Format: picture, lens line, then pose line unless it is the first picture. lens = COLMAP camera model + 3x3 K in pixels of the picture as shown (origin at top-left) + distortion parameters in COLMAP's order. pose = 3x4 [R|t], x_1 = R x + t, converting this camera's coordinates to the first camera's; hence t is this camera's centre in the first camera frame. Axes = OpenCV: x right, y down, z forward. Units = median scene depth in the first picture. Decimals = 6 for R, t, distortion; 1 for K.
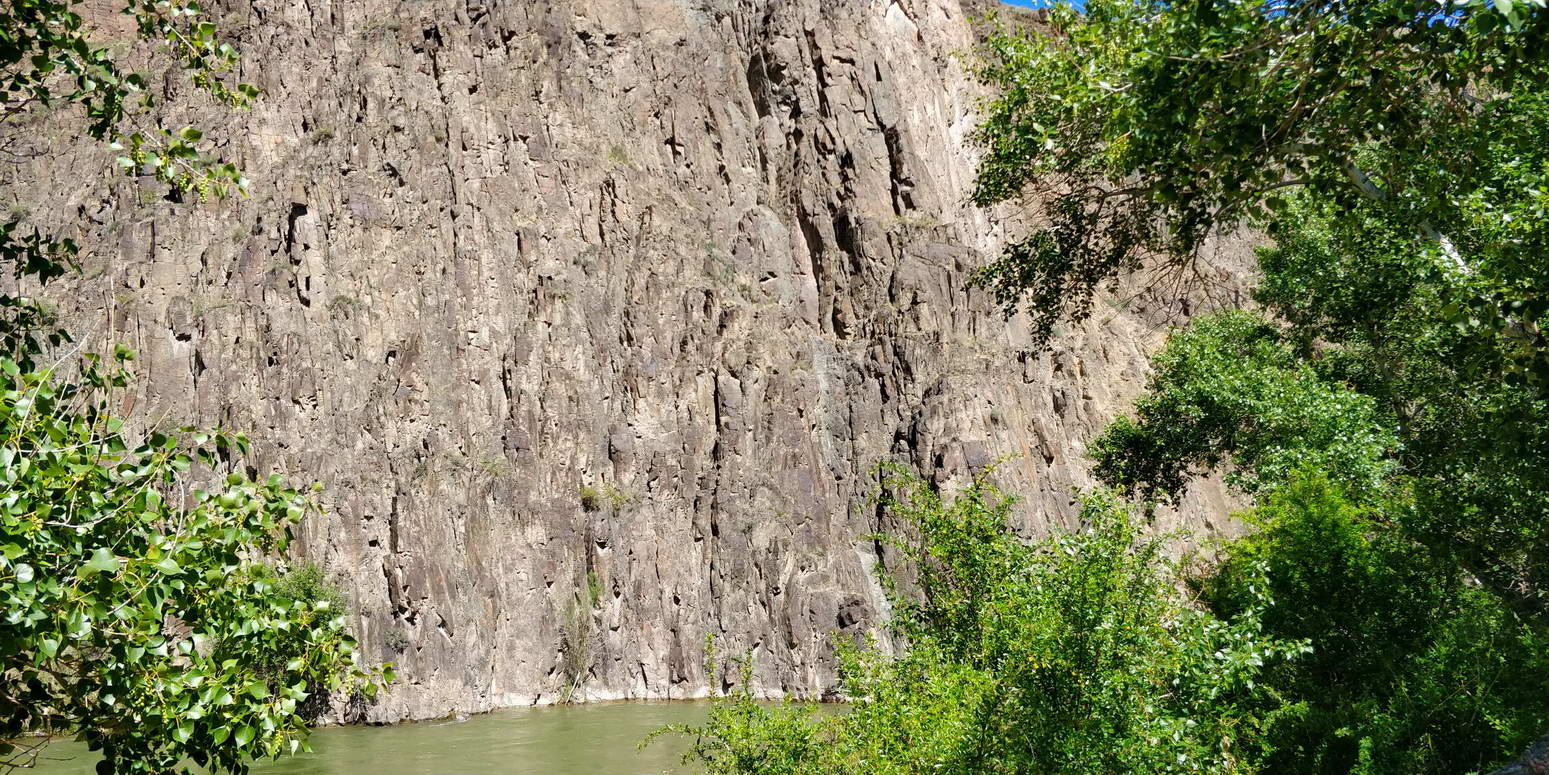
lens RADIAL K [[1271.7, 0, 775.4], [0, 1271.7, 354.5], [0, 0, 1]] dist [0.047299, -0.079781]
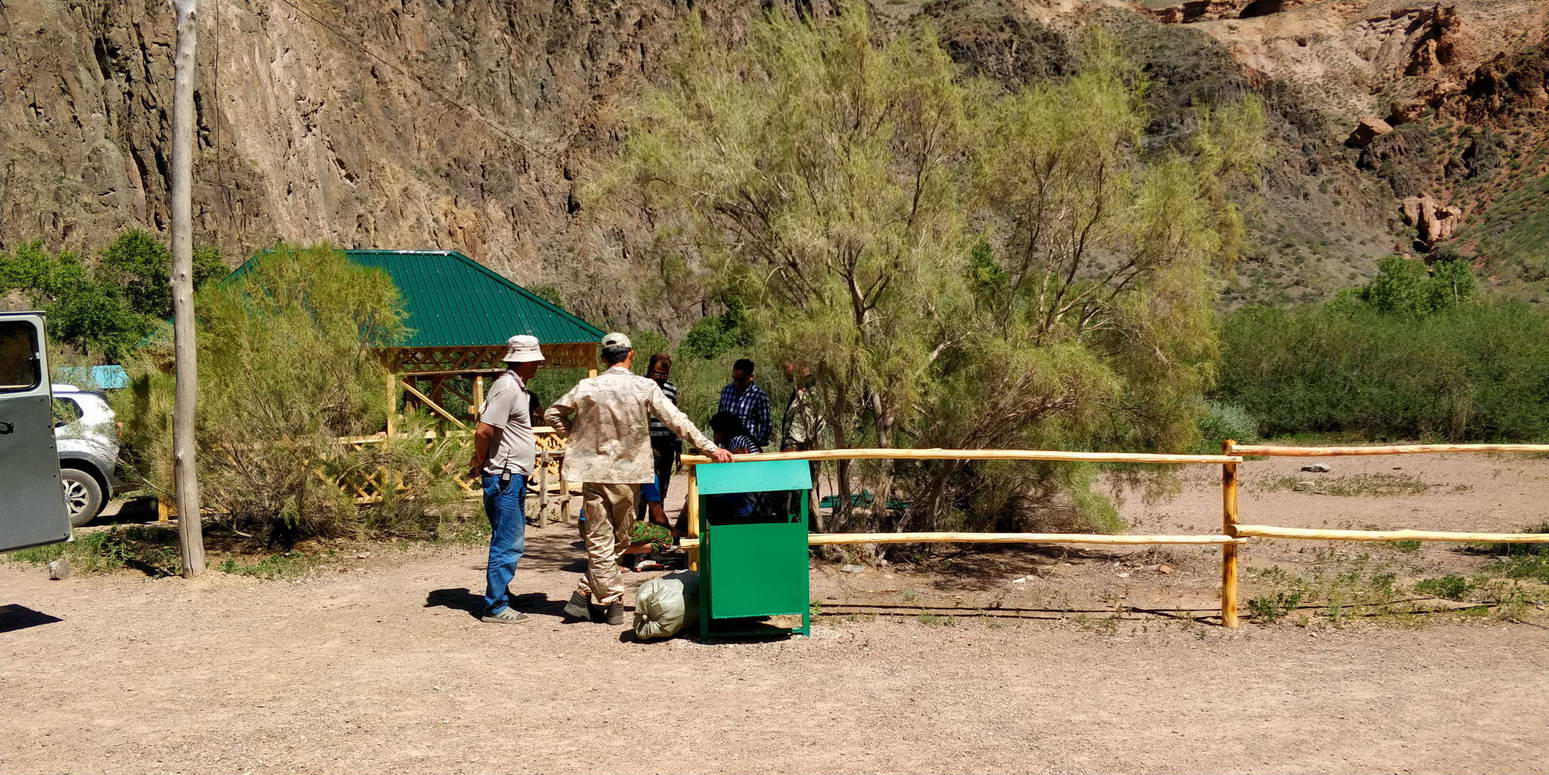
lens RADIAL K [[1271.7, 0, 775.4], [0, 1271.7, 354.5], [0, 0, 1]] dist [0.047299, -0.079781]
pose [[0.946747, -0.037018, 0.319842, 0.256655], [-0.024872, 0.981992, 0.187276, -0.176388], [-0.321015, -0.185258, 0.928778, -0.781868]]
